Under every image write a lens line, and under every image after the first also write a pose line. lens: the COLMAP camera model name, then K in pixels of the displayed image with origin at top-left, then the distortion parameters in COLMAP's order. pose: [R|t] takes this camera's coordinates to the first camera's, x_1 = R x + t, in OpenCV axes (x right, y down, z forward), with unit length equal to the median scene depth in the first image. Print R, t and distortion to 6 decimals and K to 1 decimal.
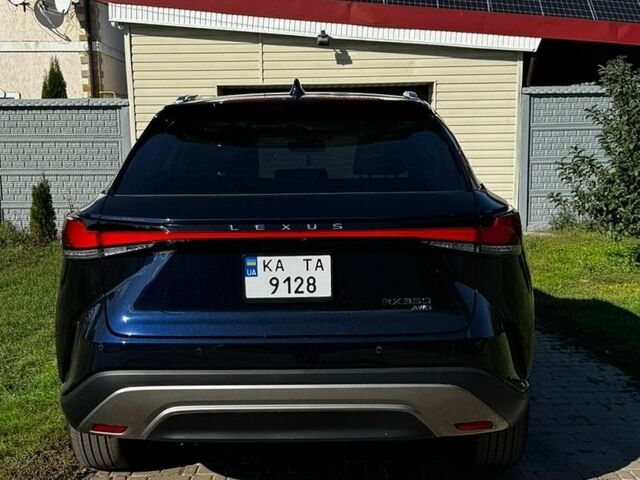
lens RADIAL K [[875.8, 0, 320.0], [0, 875.8, 240.0], [0, 0, 1]] dist [0.233533, -0.615340]
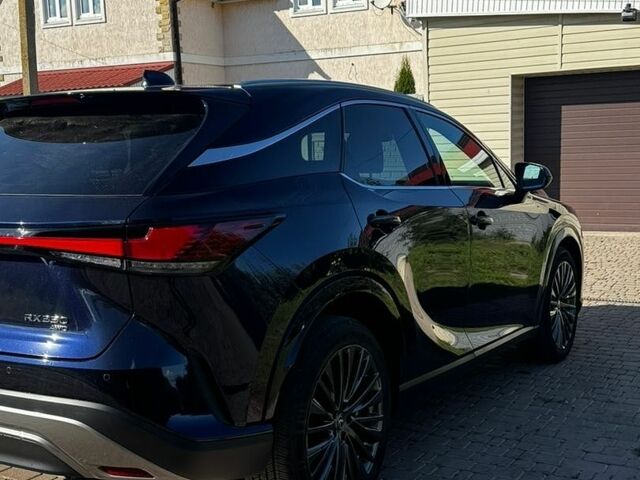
lens RADIAL K [[875.8, 0, 320.0], [0, 875.8, 240.0], [0, 0, 1]] dist [0.233533, -0.615340]
pose [[0.854121, 0.045927, -0.518043, 0.208708], [-0.042529, 0.998925, 0.018439, -0.009925], [0.518333, 0.006283, 0.855156, 0.098520]]
